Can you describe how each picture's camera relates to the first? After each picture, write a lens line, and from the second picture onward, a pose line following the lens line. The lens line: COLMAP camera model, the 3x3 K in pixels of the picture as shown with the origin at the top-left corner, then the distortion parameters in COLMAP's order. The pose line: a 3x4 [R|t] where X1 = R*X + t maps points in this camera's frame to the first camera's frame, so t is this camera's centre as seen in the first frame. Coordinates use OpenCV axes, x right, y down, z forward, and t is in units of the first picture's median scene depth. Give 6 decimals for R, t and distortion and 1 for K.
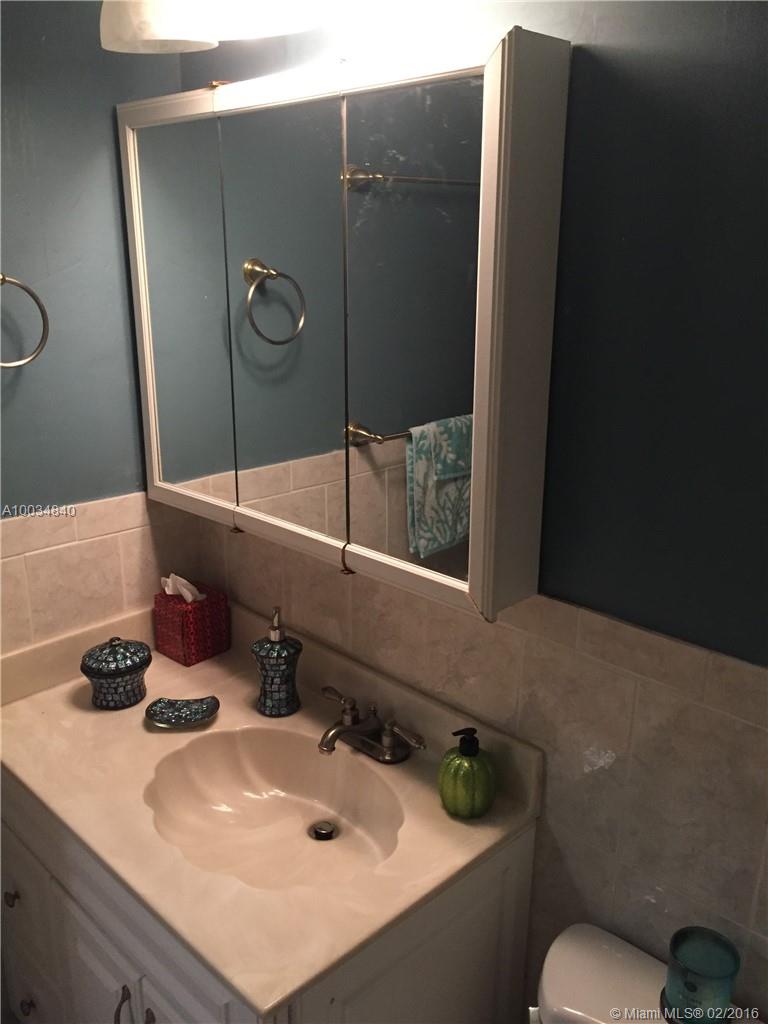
lens RADIAL K [[883.9, 0, 384.0], [0, 883.9, 512.0], [0, 0, 1]] dist [0.067847, -0.000897]
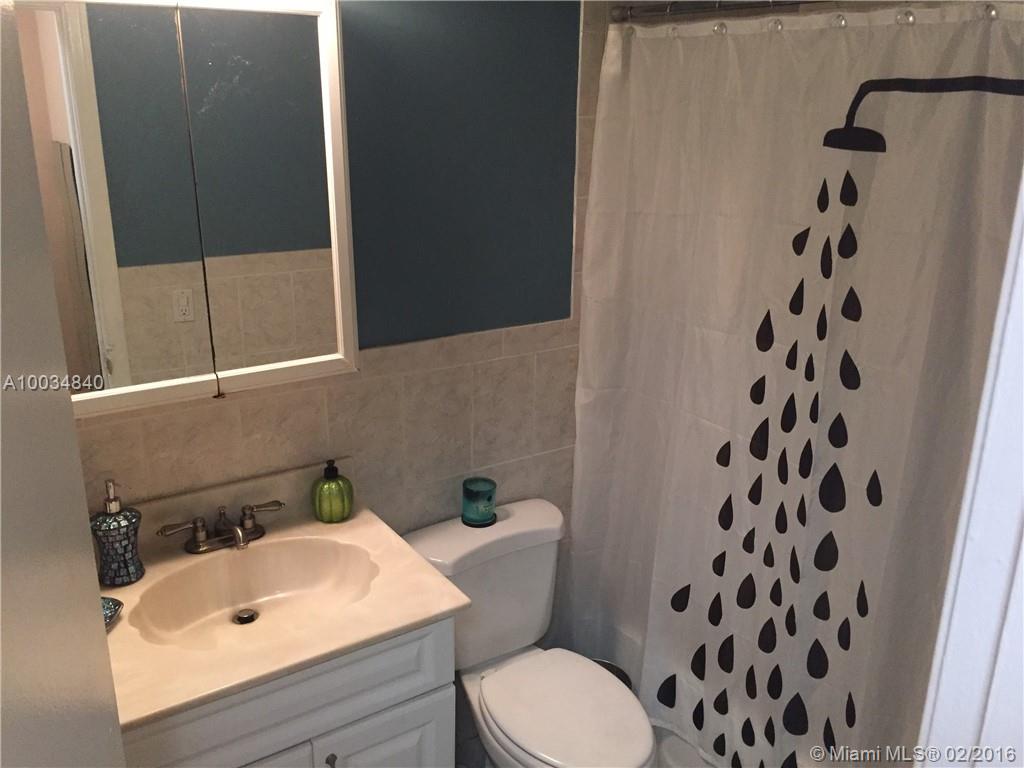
lens RADIAL K [[901.2, 0, 512.0], [0, 901.2, 384.0], [0, 0, 1]] dist [0.007498, 0.002248]
pose [[0.185601, -0.307621, 0.933232, -1.137429], [0.272460, 0.928605, 0.251909, -0.152986], [-0.944096, 0.207514, 0.256165, 0.317770]]
